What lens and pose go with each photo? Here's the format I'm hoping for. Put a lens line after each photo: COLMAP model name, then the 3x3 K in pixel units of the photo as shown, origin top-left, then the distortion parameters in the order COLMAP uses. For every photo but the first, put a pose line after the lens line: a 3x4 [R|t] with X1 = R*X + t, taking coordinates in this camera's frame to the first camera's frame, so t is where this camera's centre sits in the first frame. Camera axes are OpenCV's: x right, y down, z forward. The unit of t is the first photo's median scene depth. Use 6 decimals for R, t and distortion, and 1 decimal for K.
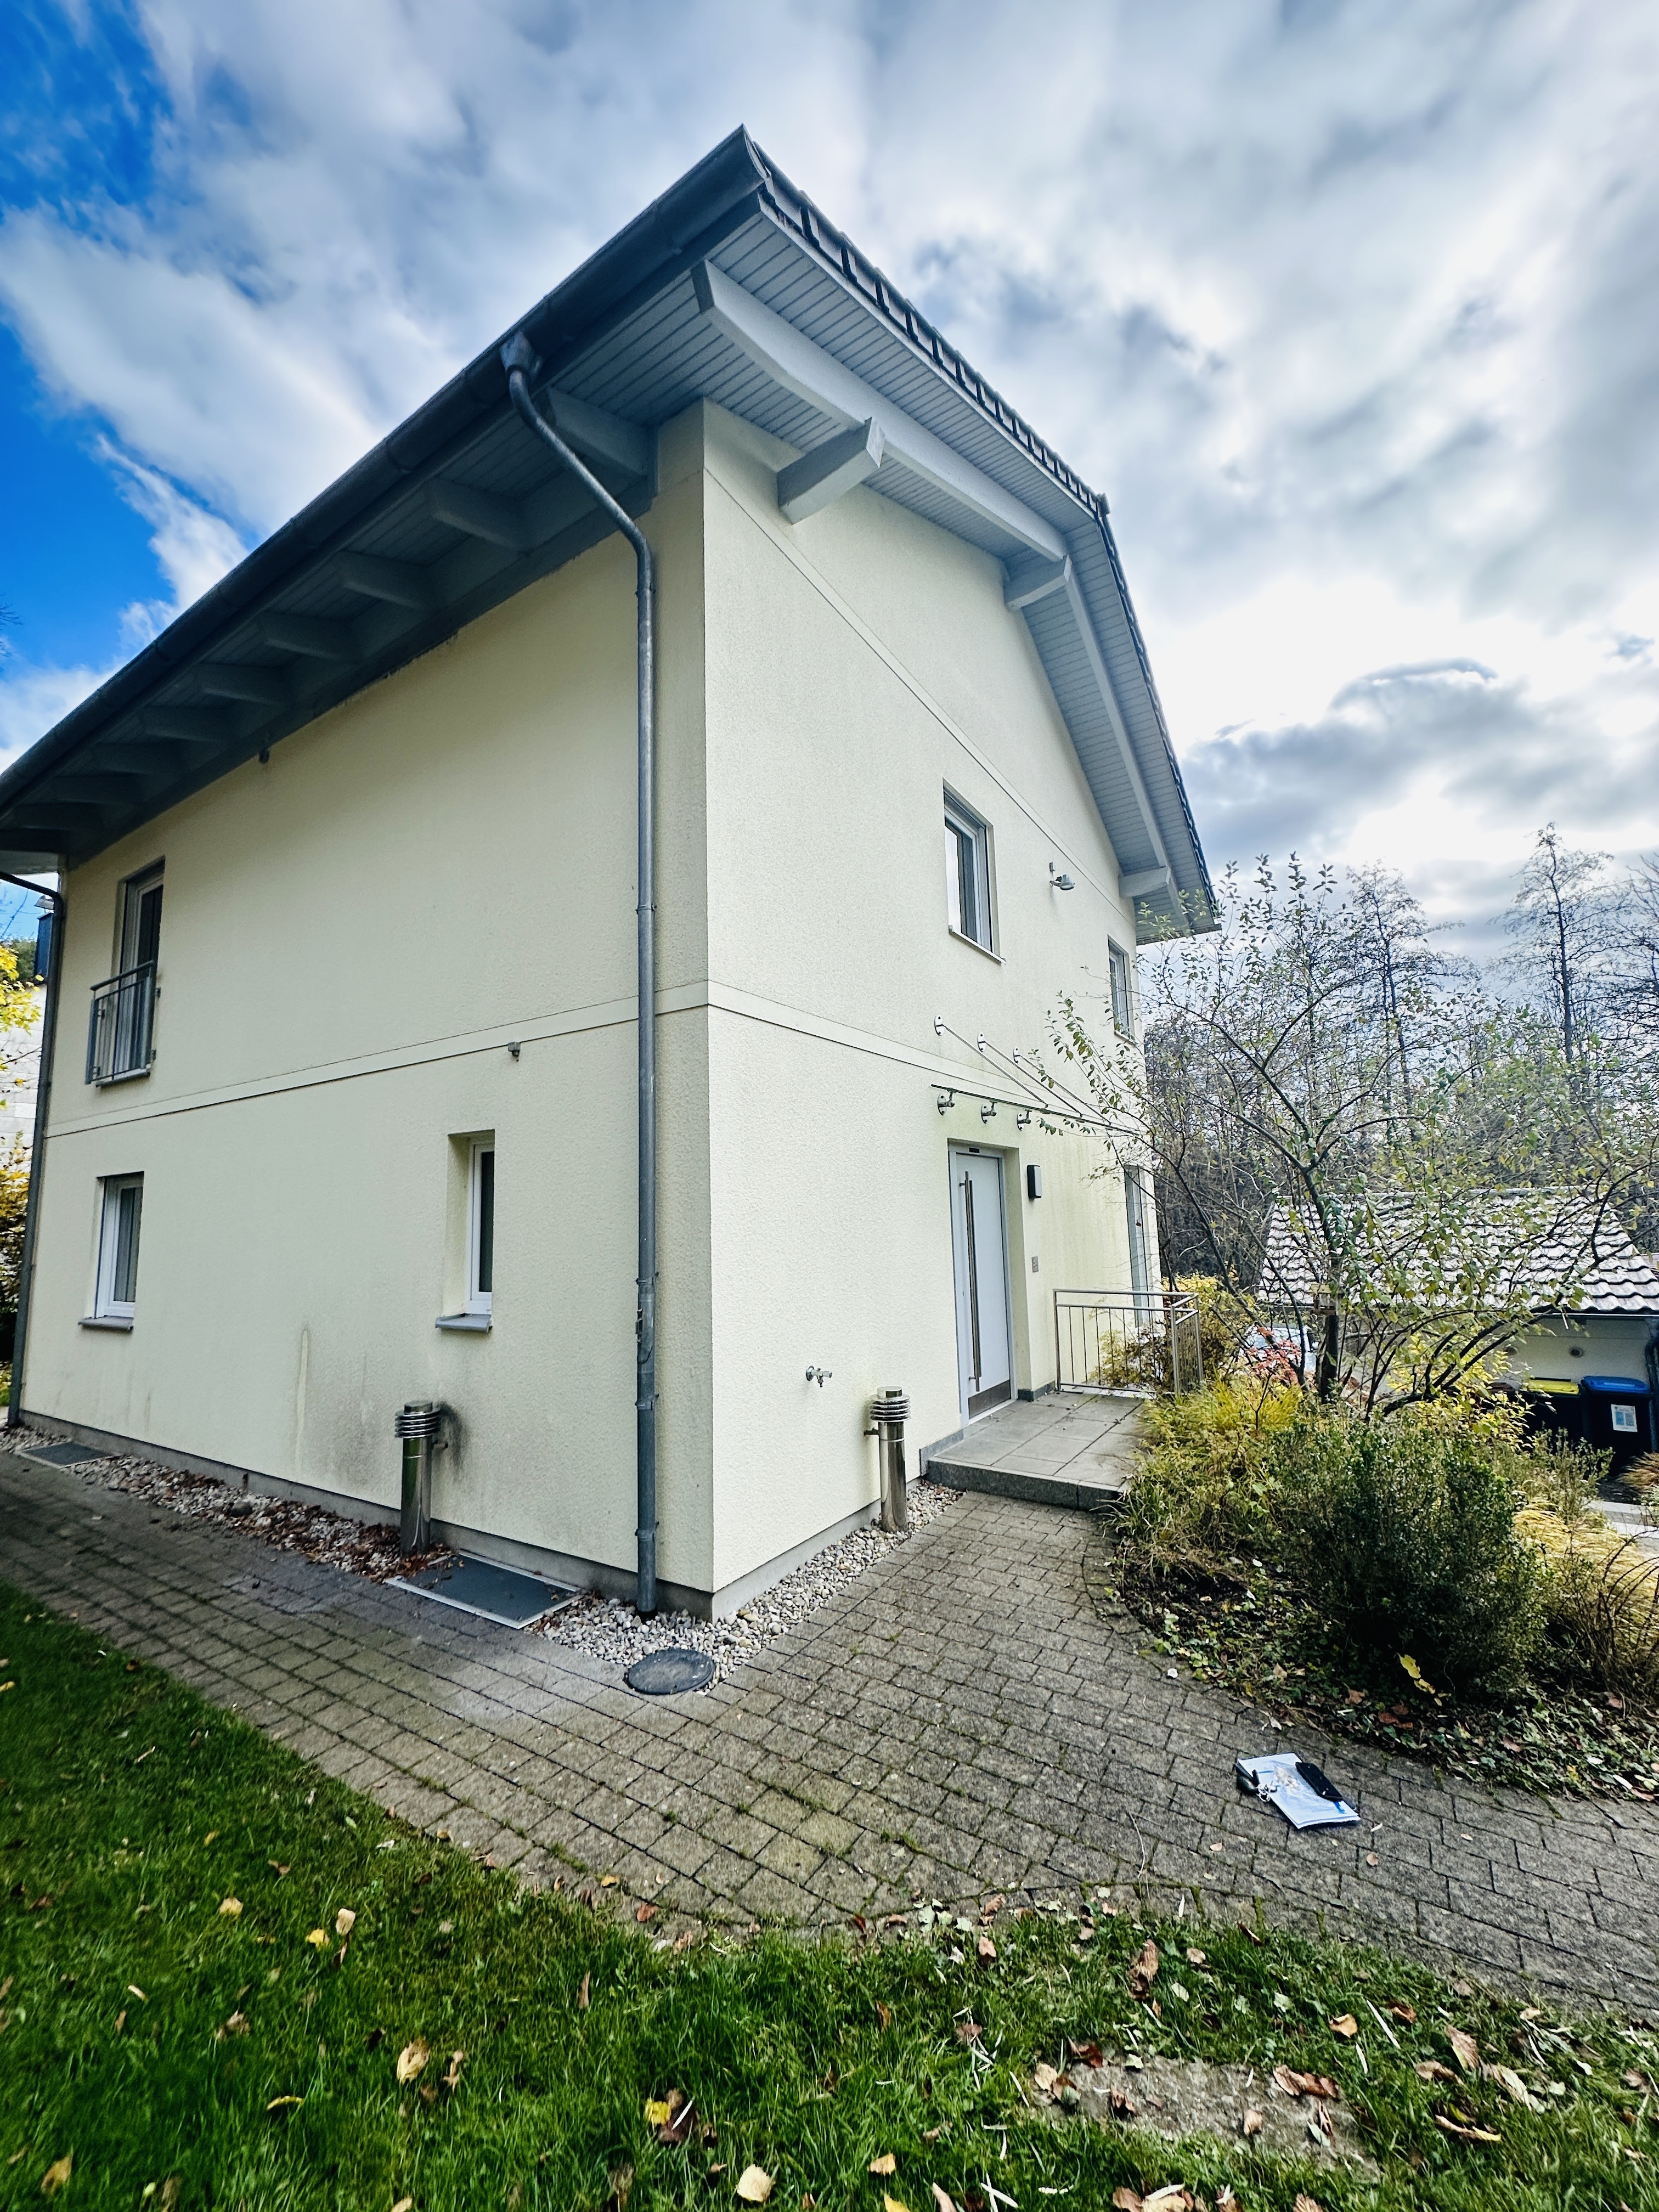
lens RADIAL K [[870.5, 0, 833.2], [0, 870.5, 1109.8], [0, 0, 1]] dist [0.001693, 0.000217]
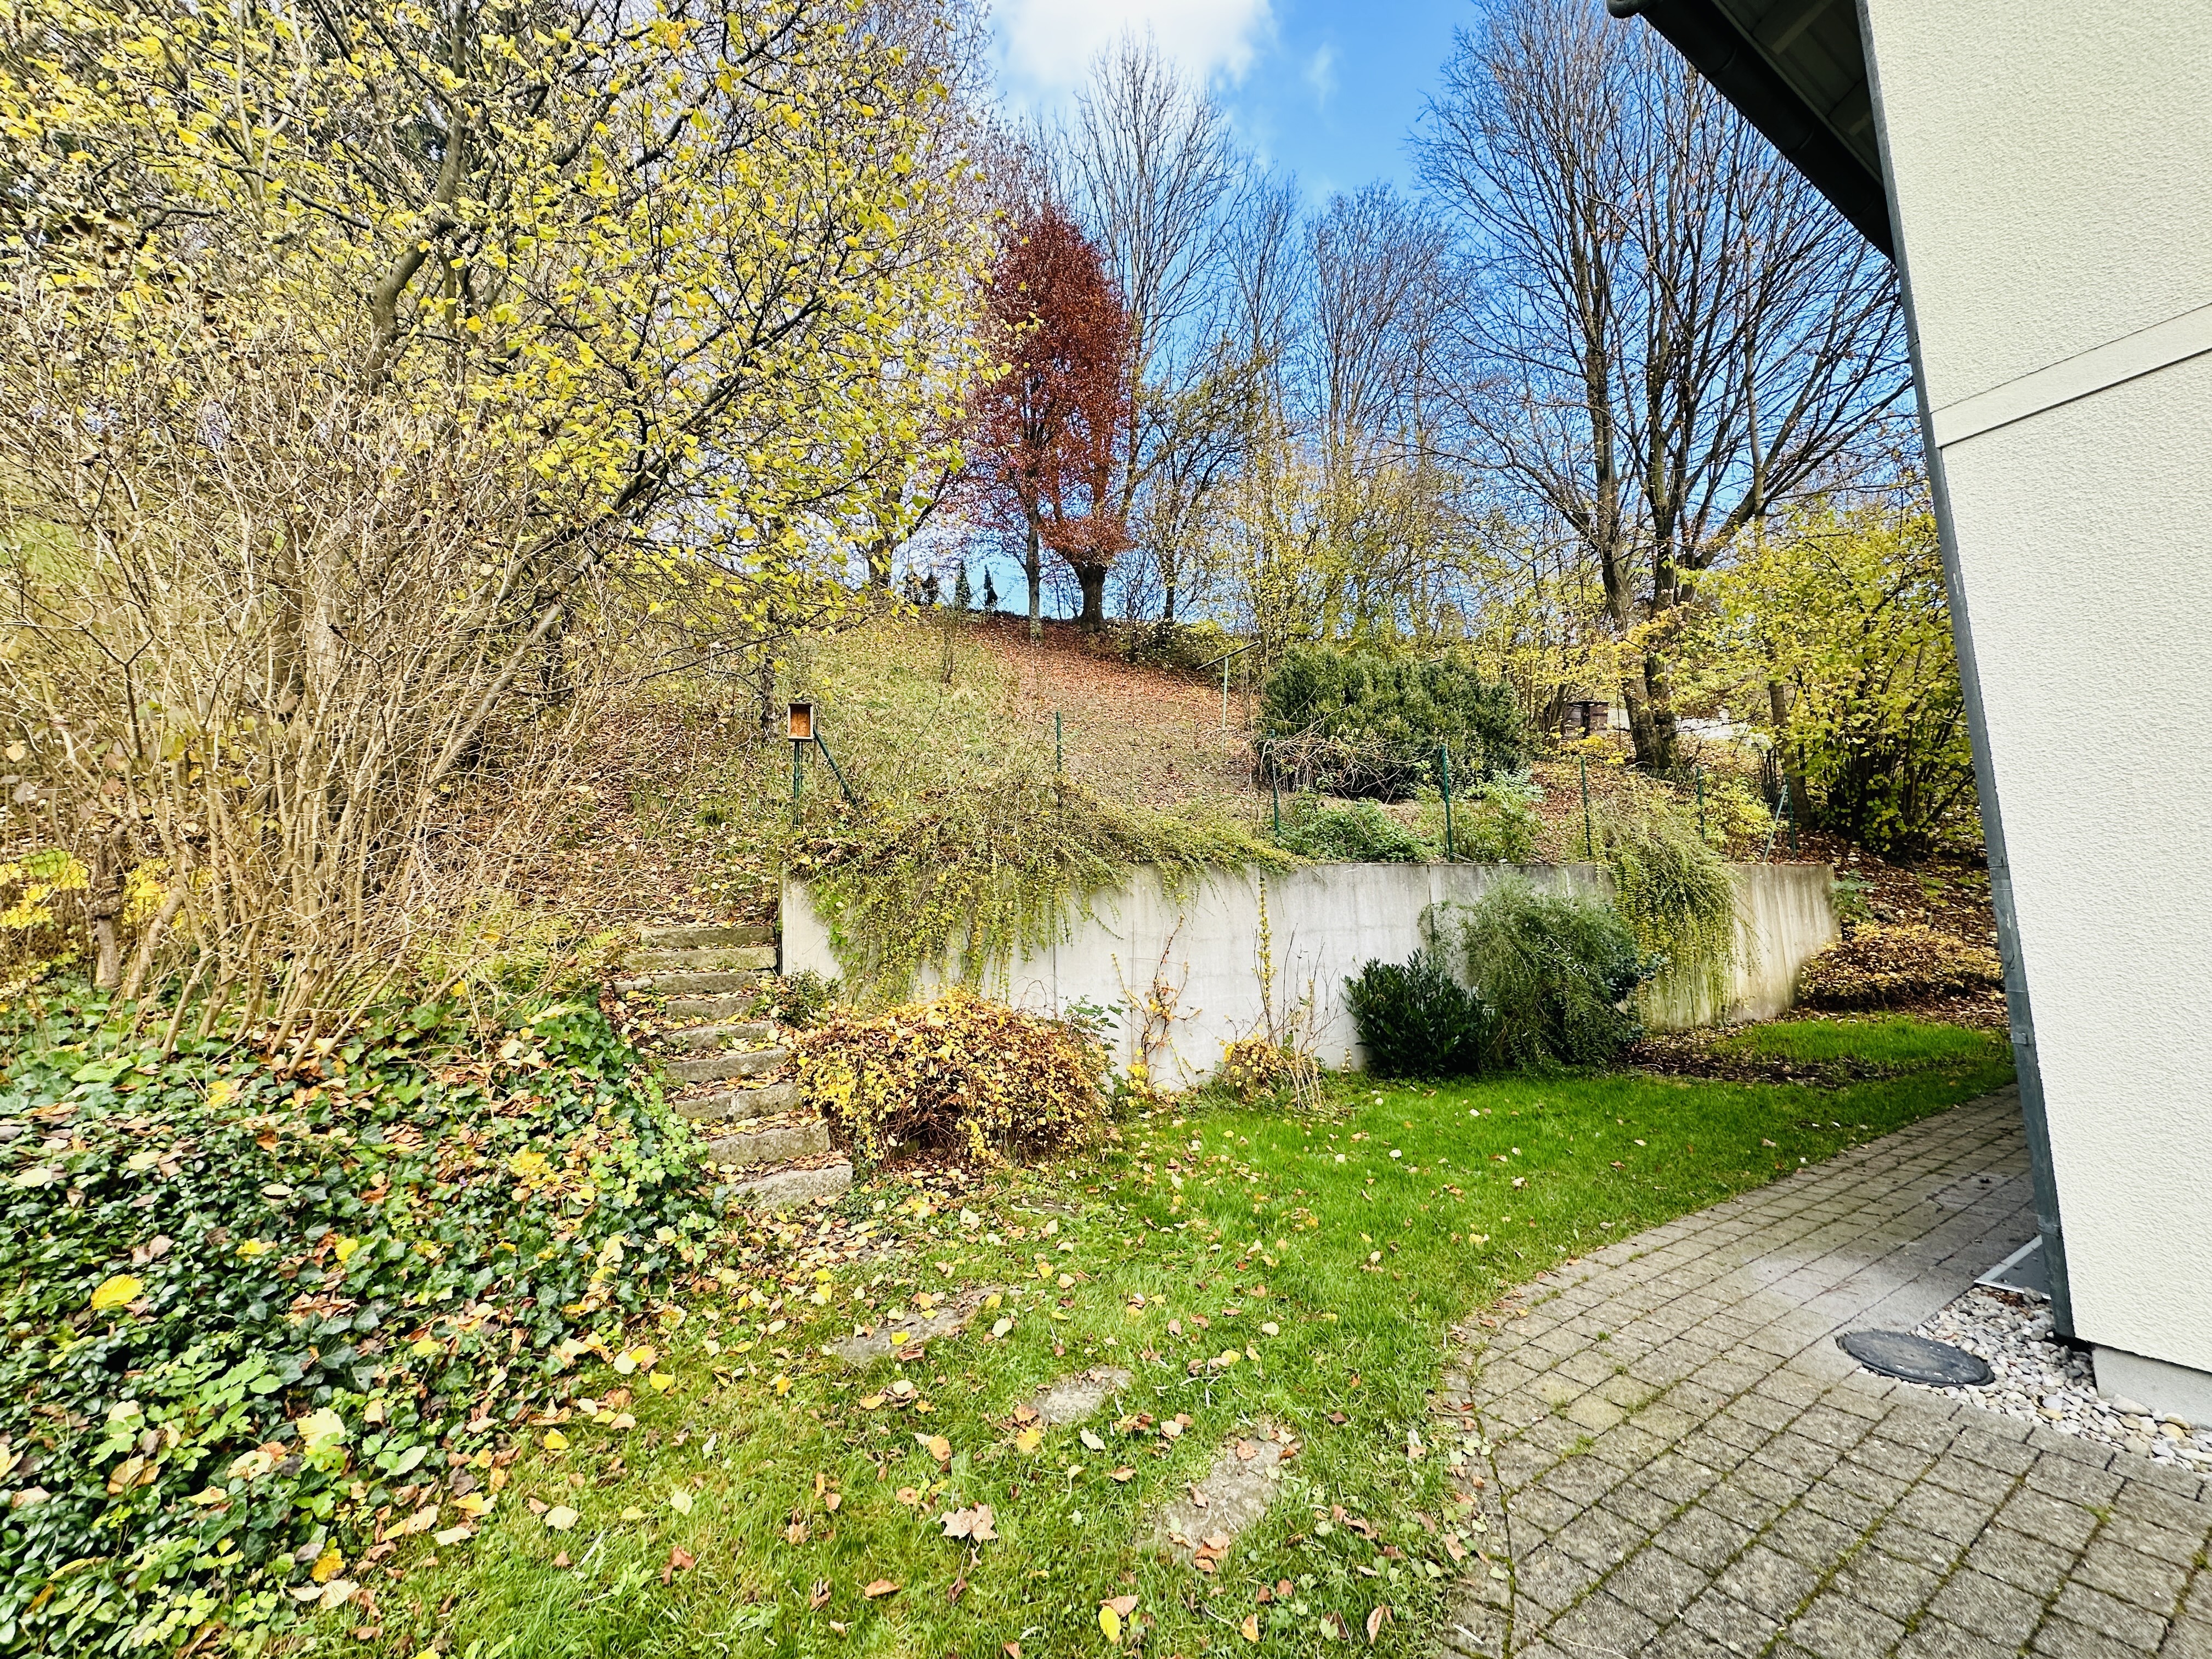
lens RADIAL K [[870.5, 0, 1100.1], [0, 870.5, 829.7], [0, 0, 1]] dist [0.001693, 0.000217]
pose [[-0.432466, -0.060931, -0.899589, 1.021610], [0.161432, 0.976360, -0.143738, 0.222928], [0.887081, -0.207384, -0.412406, 0.939421]]
